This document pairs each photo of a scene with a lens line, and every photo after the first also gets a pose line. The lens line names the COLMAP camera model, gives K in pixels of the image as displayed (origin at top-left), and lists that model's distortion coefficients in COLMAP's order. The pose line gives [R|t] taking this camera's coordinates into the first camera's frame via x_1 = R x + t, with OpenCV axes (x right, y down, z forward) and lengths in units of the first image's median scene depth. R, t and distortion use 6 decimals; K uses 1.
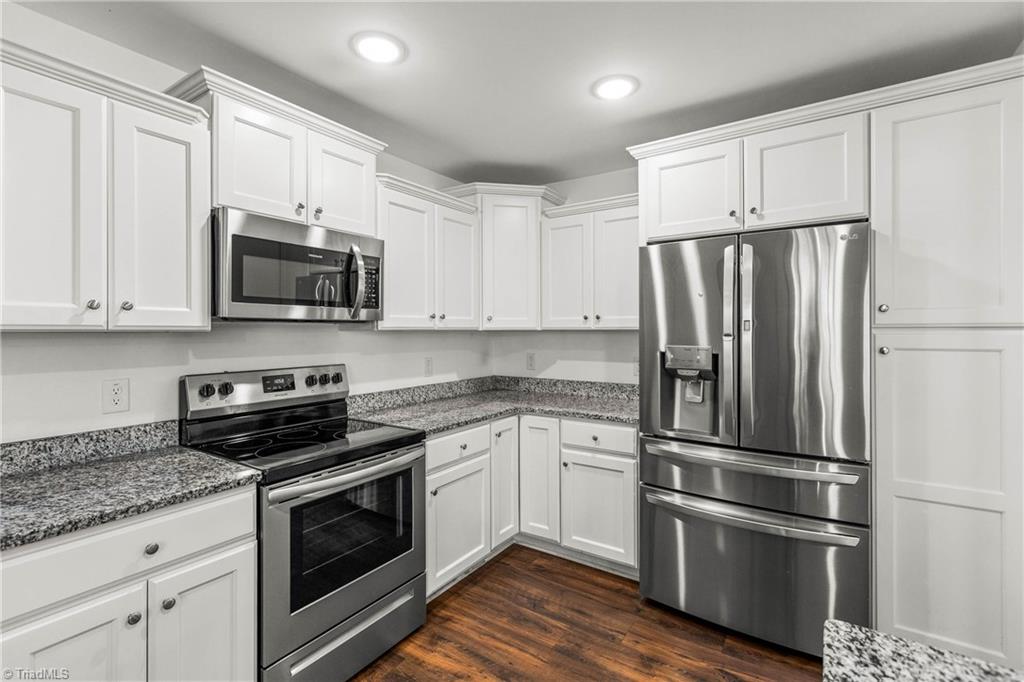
lens RADIAL K [[466.0, 0, 505.3], [0, 466.0, 331.1], [0, 0, 1]] dist [0.003805, 0.000361]
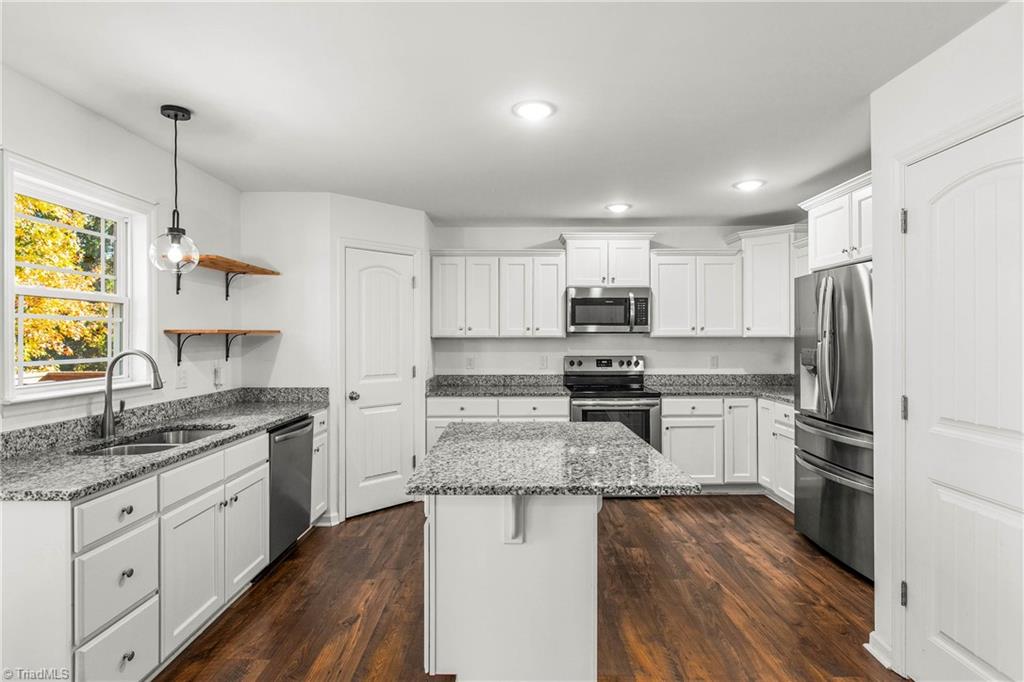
lens RADIAL K [[535.1, 0, 516.9], [0, 535.1, 336.7], [0, 0, 1]] dist [0.000341, -0.000506]
pose [[0.570998, 0.001752, -0.820950, 1.215329], [-0.000104, 0.999998, 0.002062, -0.008139], [0.820952, -0.001092, 0.570997, -0.650048]]
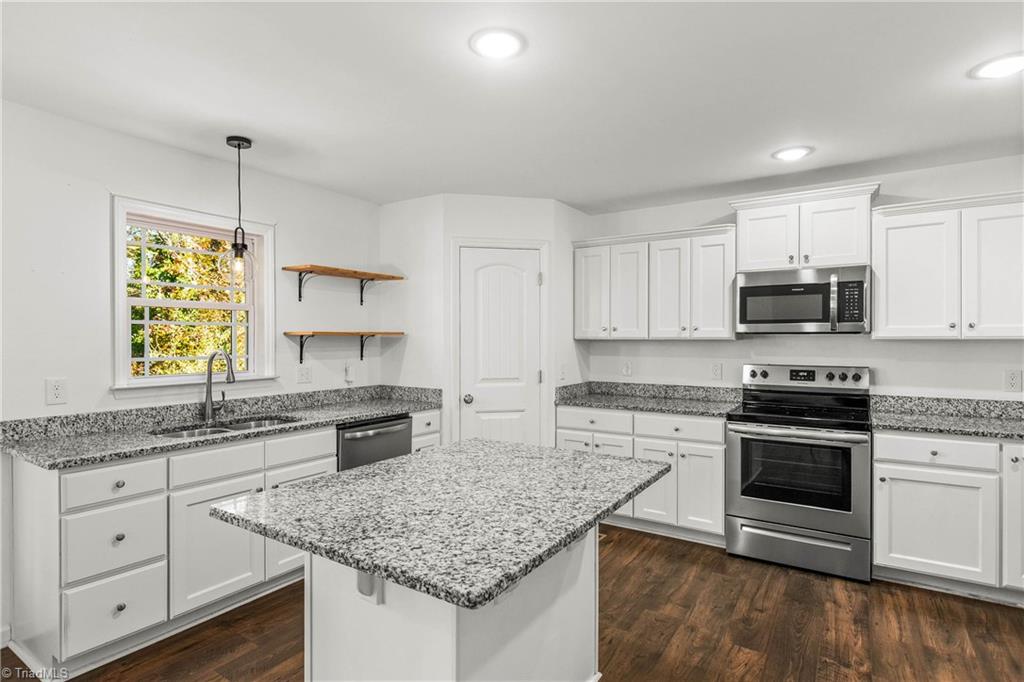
lens RADIAL K [[535.0, 0, 506.7], [0, 535.0, 343.2], [0, 0, 1]] dist [-0.002270, -0.000544]
pose [[0.012010, 0.010676, -0.999871, 1.178074], [0.000237, 0.999943, 0.010680, -0.007362], [0.999928, -0.000365, 0.012007, 0.047990]]
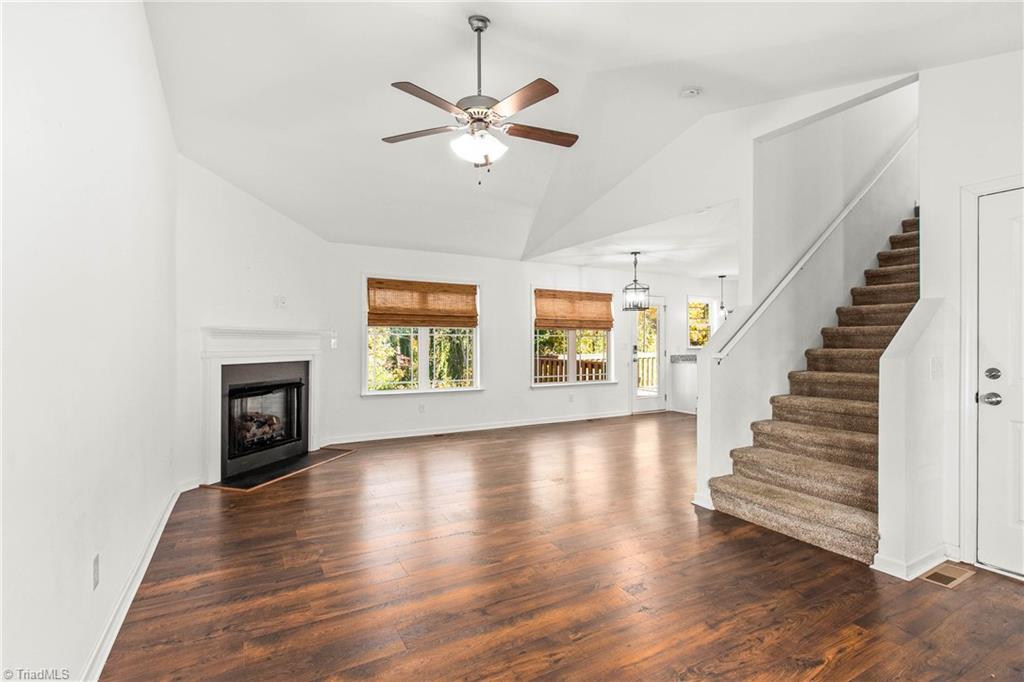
lens RADIAL K [[466.0, 0, 495.7], [0, 466.0, 342.1], [0, 0, 1]] dist [0.003805, 0.000361]
pose [[-0.465631, 0.000268, -0.884979, 4.251729], [0.007889, 0.999961, -0.003848, 0.062863], [0.884944, -0.008774, -0.465615, -0.454970]]
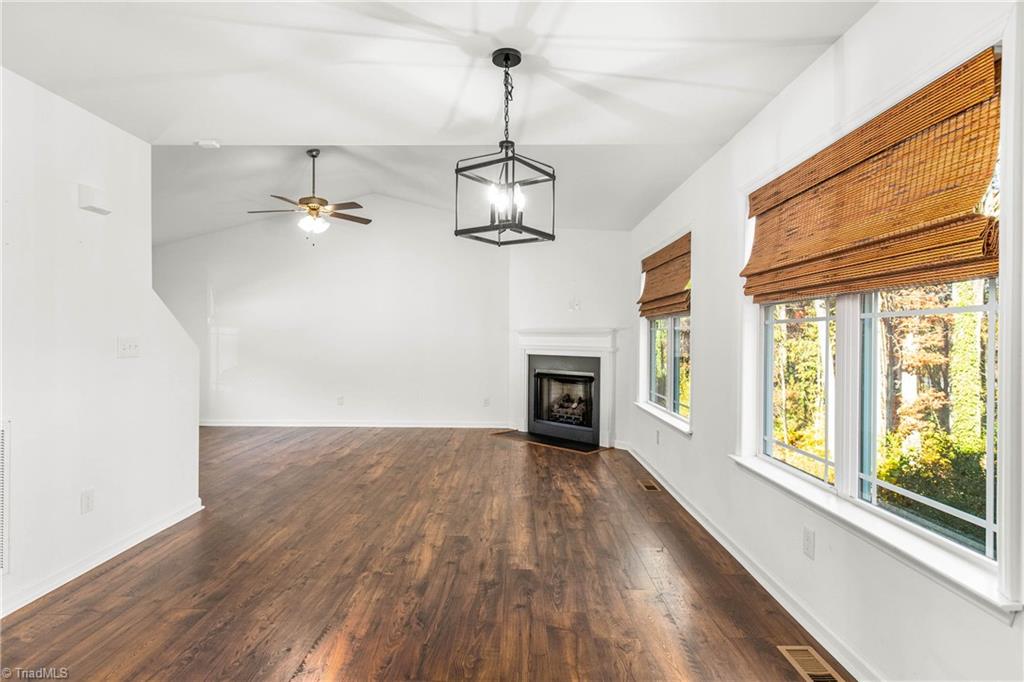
lens RADIAL K [[535.0, 0, 507.3], [0, 535.0, 343.9], [0, 0, 1]] dist [-0.002270, -0.000544]
pose [[-0.548176, -0.010054, 0.836302, 0.373653], [-0.008223, 0.999944, 0.006632, 0.055496], [-0.836322, -0.003241, -0.548229, -0.469070]]
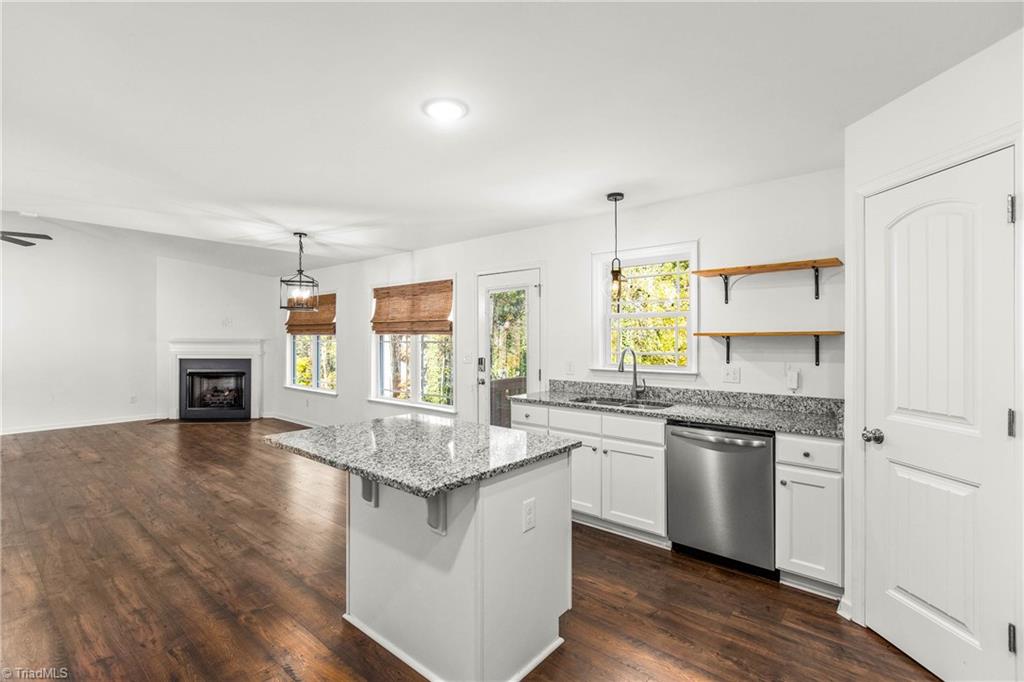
lens RADIAL K [[466.0, 0, 504.4], [0, 466.0, 337.8], [0, 0, 1]] dist [0.003805, 0.000361]
pose [[-0.992905, 0.001455, 0.118899, 0.041434], [0.000774, 0.999983, -0.005778, -0.001786], [-0.118905, -0.005645, -0.992890, 1.018263]]
